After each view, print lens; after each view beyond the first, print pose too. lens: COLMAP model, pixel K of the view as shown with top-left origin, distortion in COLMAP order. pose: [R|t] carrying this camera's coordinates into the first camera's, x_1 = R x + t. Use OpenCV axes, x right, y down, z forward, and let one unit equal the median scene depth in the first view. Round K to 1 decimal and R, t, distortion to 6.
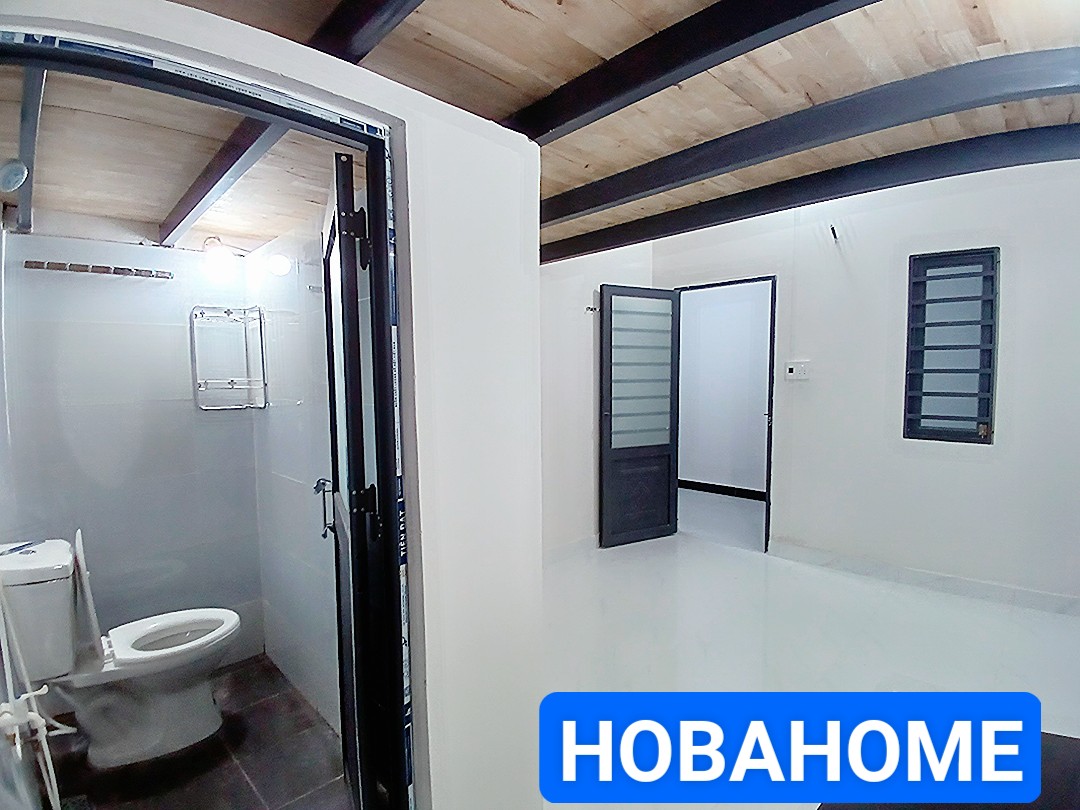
lens RADIAL K [[538.3, 0, 535.7], [0, 538.3, 422.9], [0, 0, 1]] dist [0.033401, -0.068493]
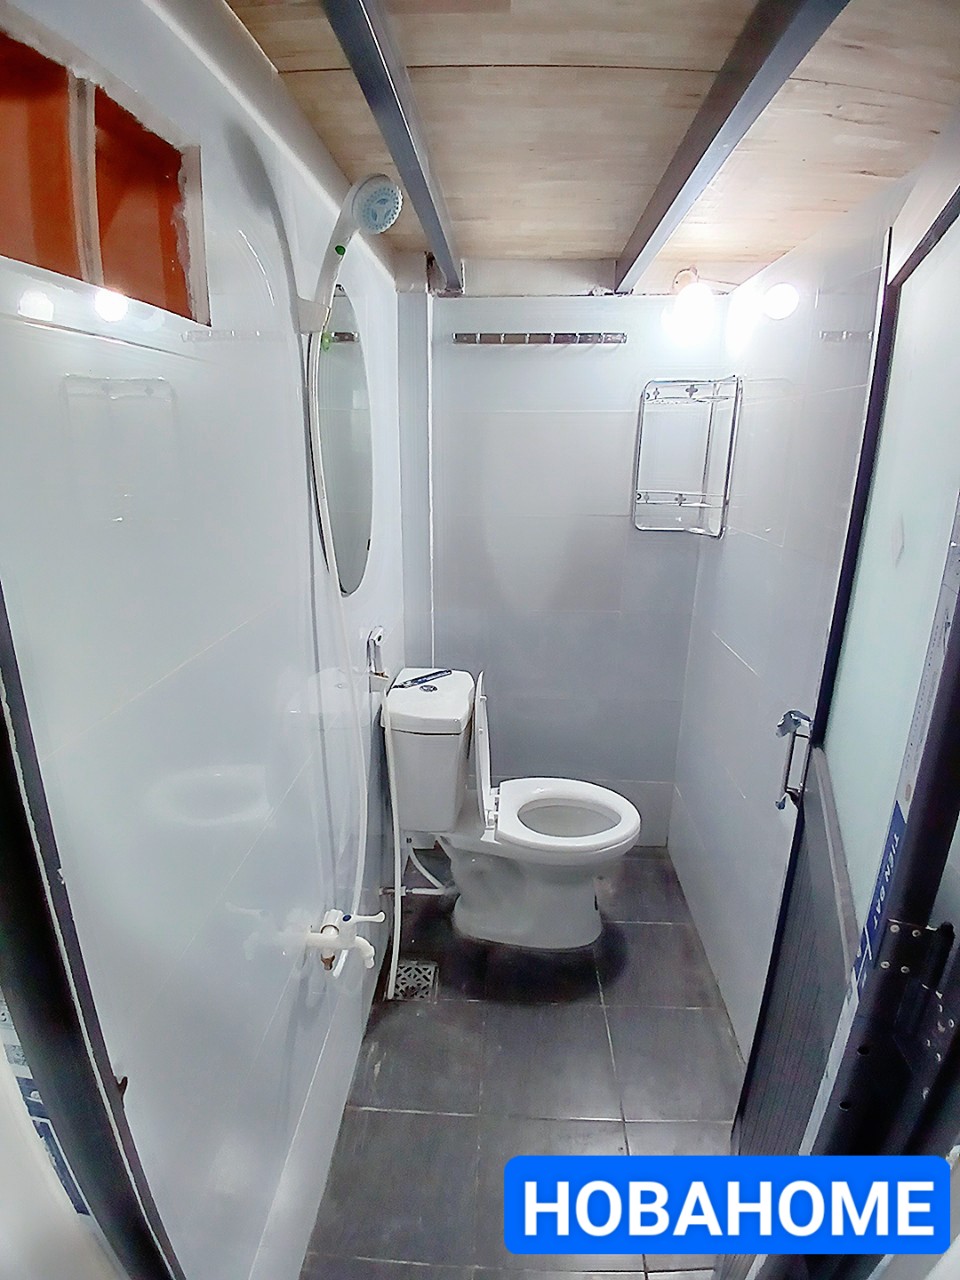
lens RADIAL K [[637.9, 0, 464.0], [0, 637.9, 639.5], [0, 0, 1]] dist [0.033401, -0.068493]
pose [[0.667857, 0.224251, -0.709703, -0.139028], [-0.070922, 0.968366, 0.239243, -0.081360], [0.740903, -0.109446, 0.662635, 0.258100]]
